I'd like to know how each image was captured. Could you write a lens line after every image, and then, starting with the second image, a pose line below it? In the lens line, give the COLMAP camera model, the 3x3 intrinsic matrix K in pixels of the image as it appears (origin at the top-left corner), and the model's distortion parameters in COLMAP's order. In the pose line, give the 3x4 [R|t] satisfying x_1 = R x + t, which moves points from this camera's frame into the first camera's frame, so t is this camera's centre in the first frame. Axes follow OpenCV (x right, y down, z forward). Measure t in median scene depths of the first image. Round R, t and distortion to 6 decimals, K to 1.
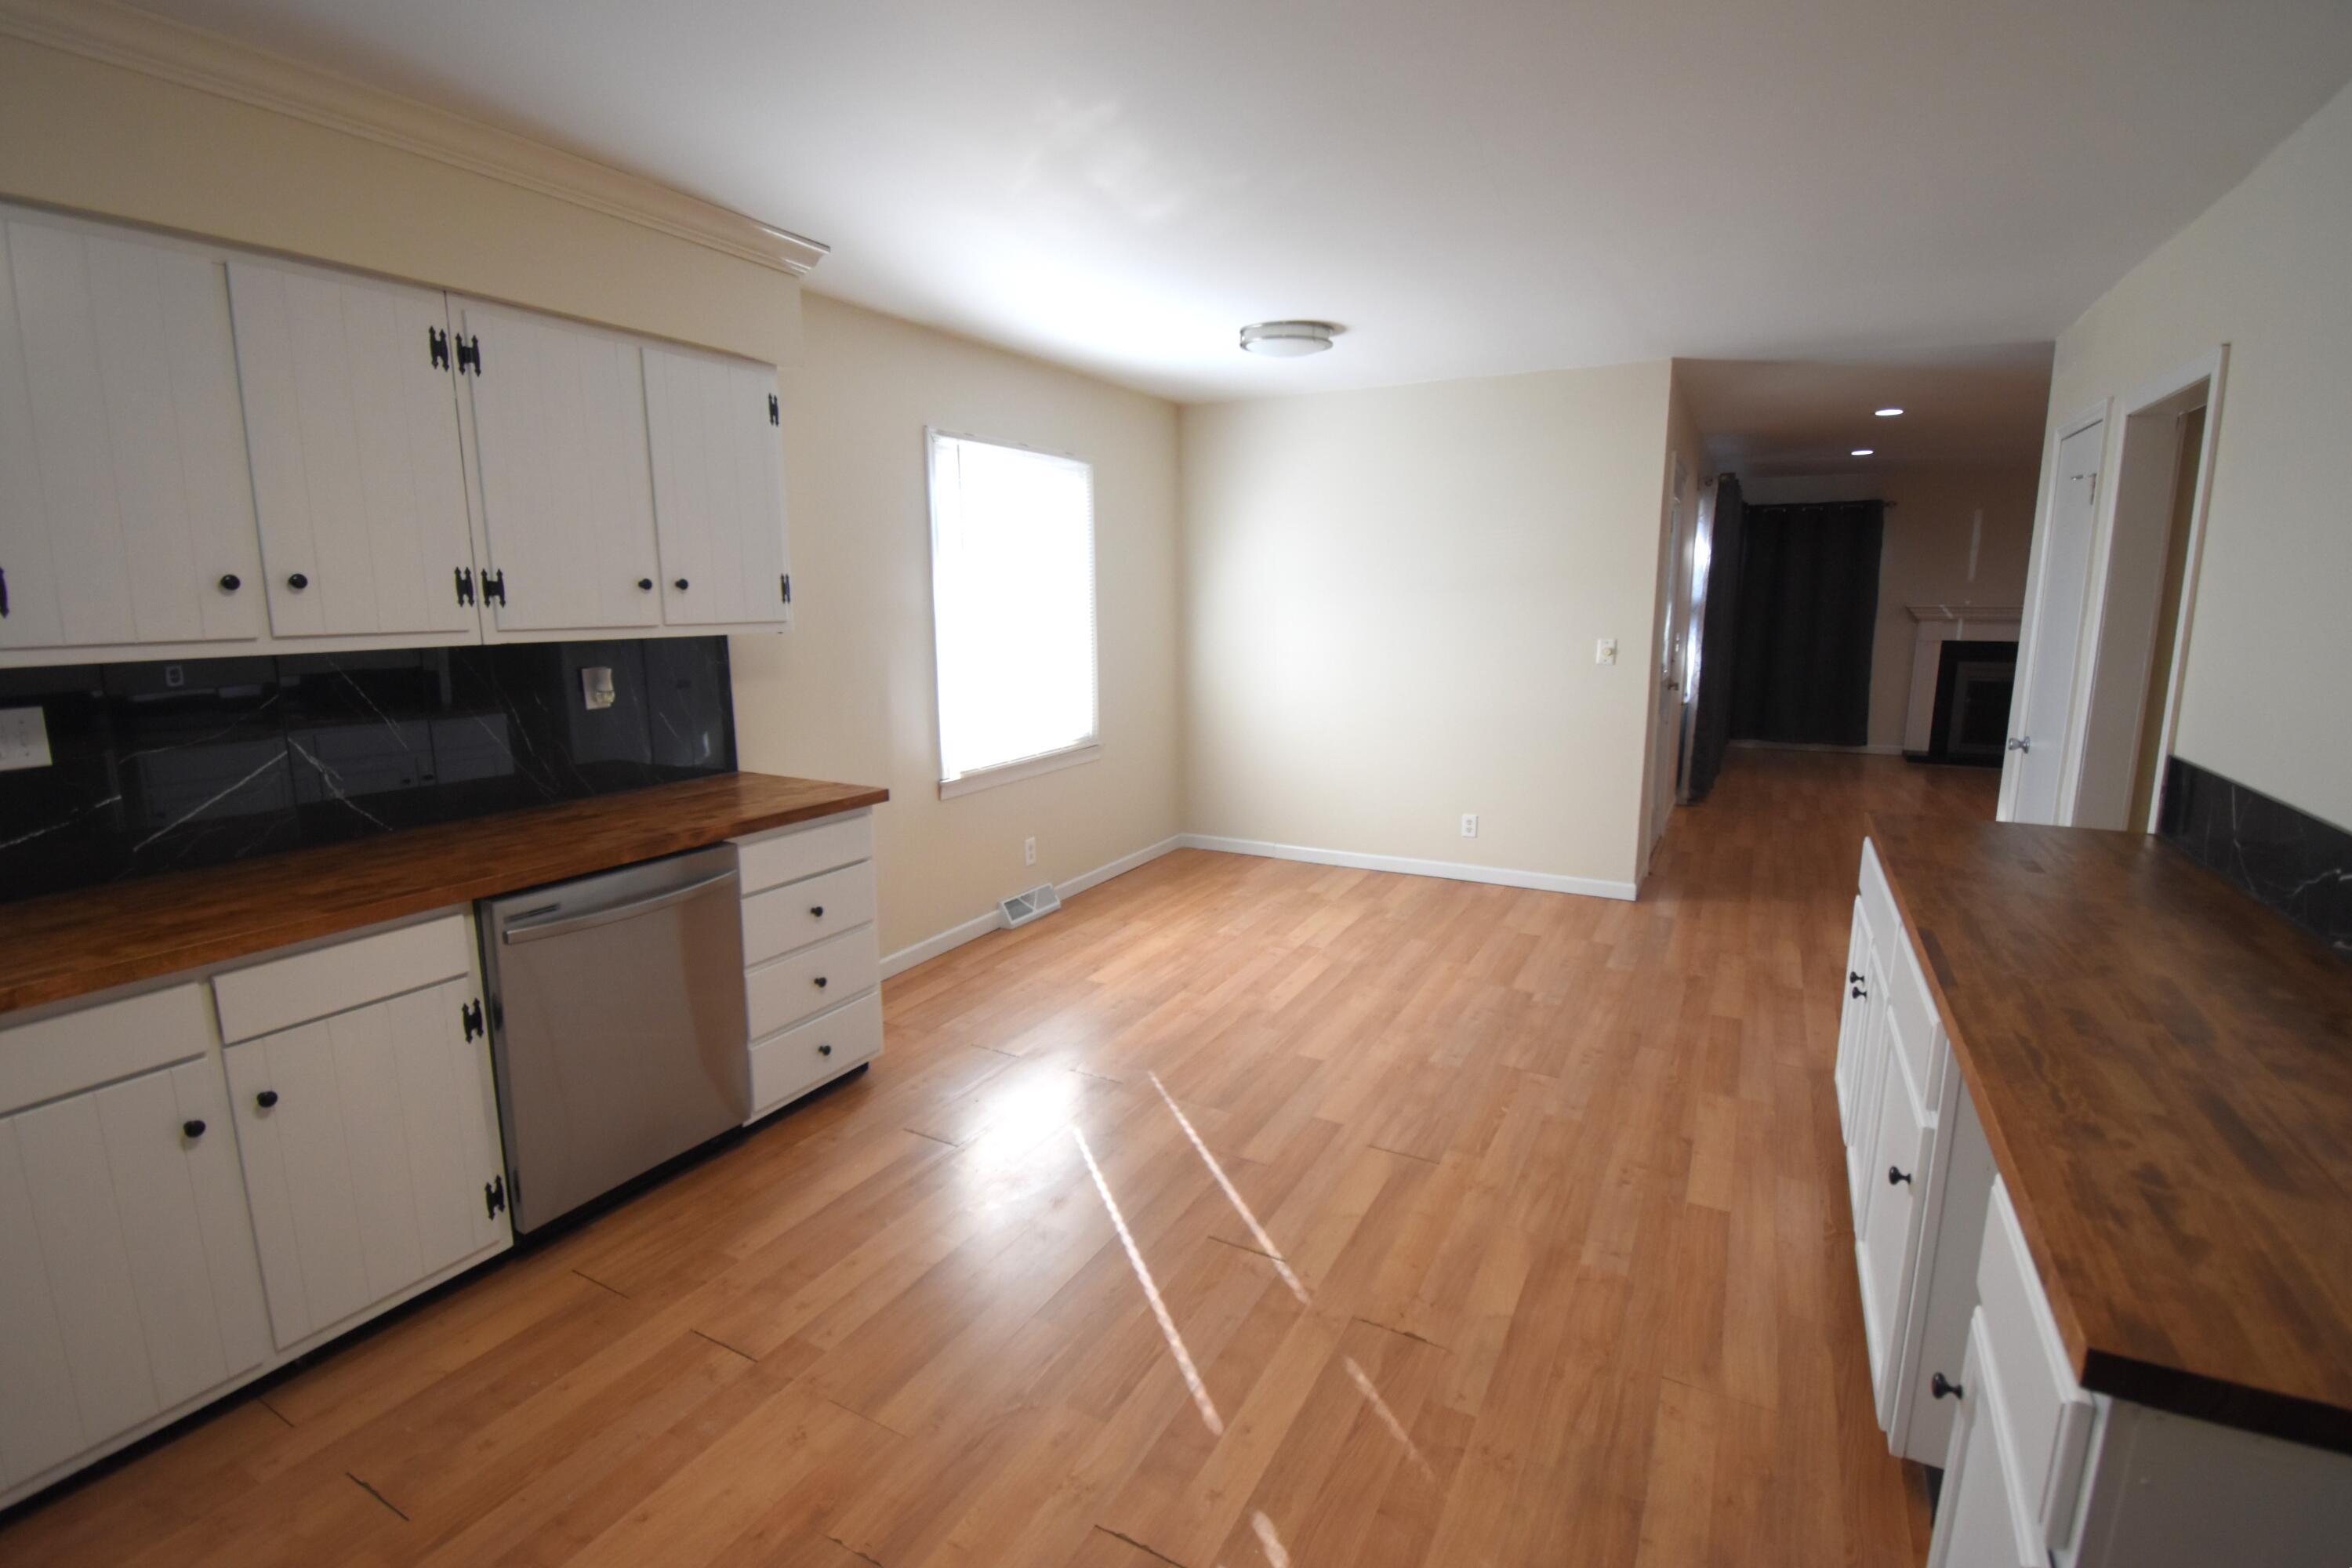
lens RADIAL K [[1081.9, 0, 1176.0], [0, 1081.9, 784.0], [0, 0, 1]] dist [0.024870, -0.029509]
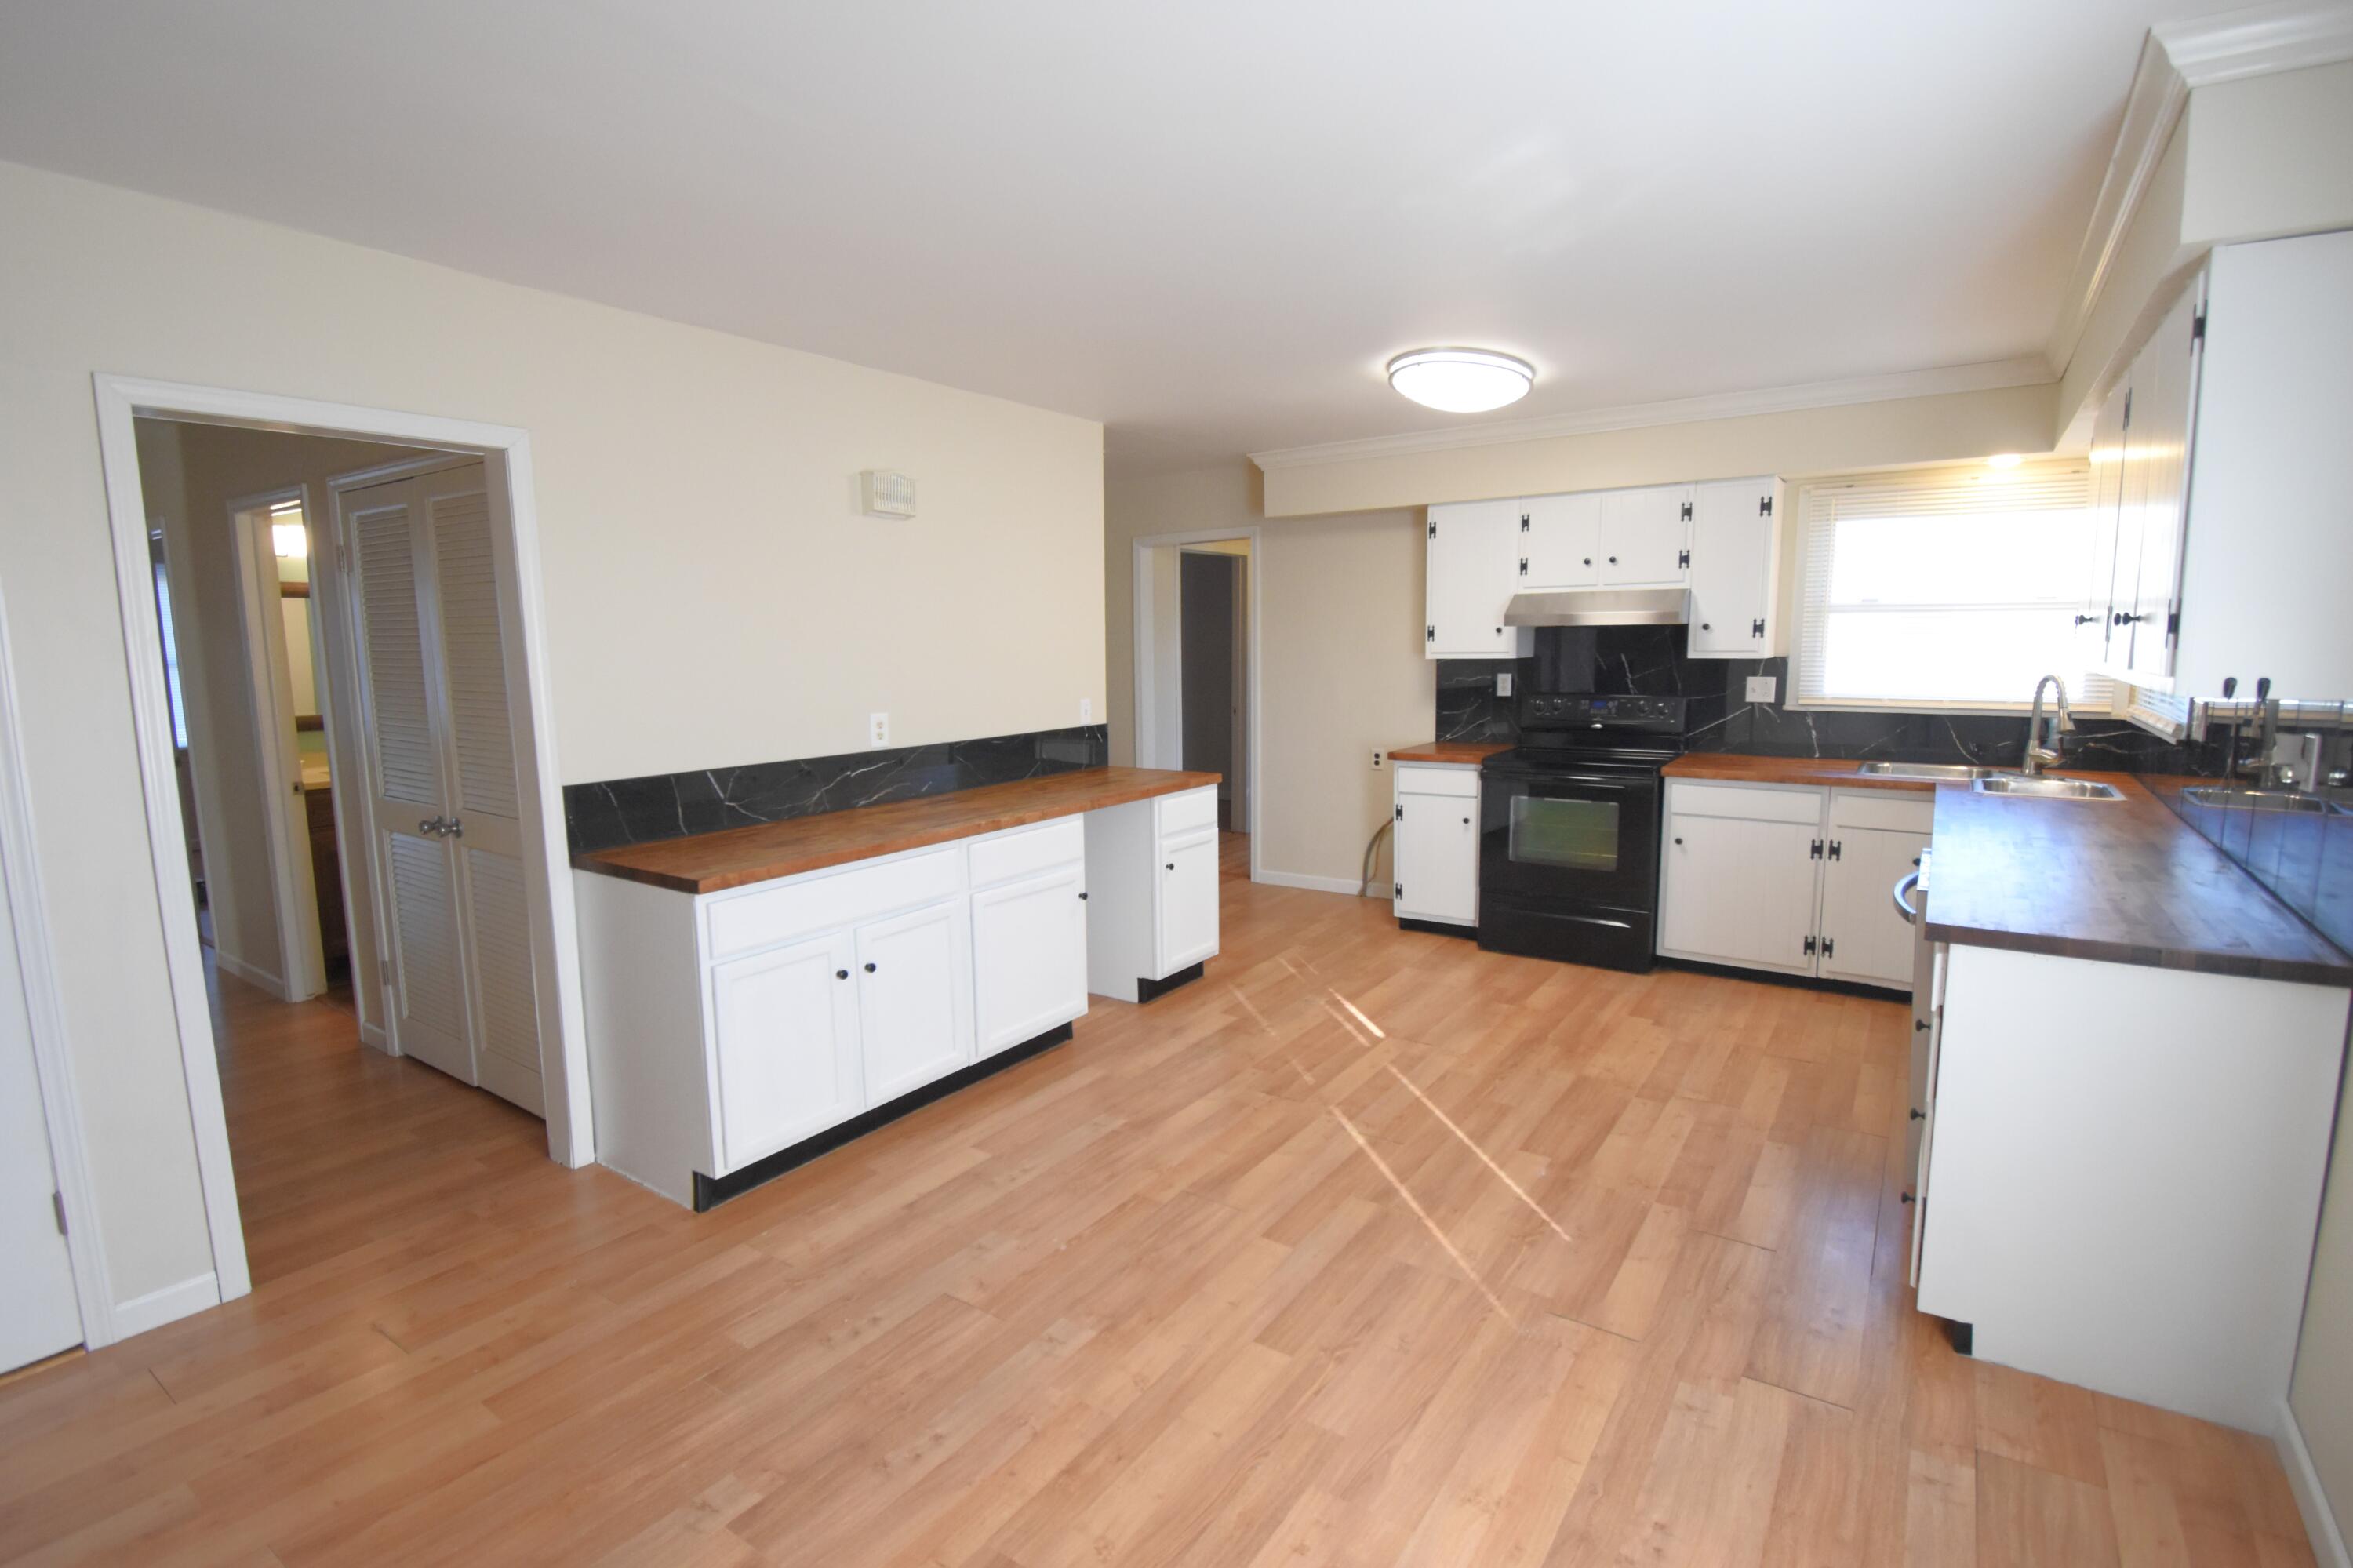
lens RADIAL K [[1102.5, 0, 1176.5], [0, 1102.5, 784.0], [0, 0, 1]] dist [0.024022, -0.031747]
pose [[-0.993735, -0.003159, 0.111717, 0.101317], [0.031130, 0.952218, 0.303827, -0.257468], [-0.107339, 0.305402, -0.946154, 1.437209]]
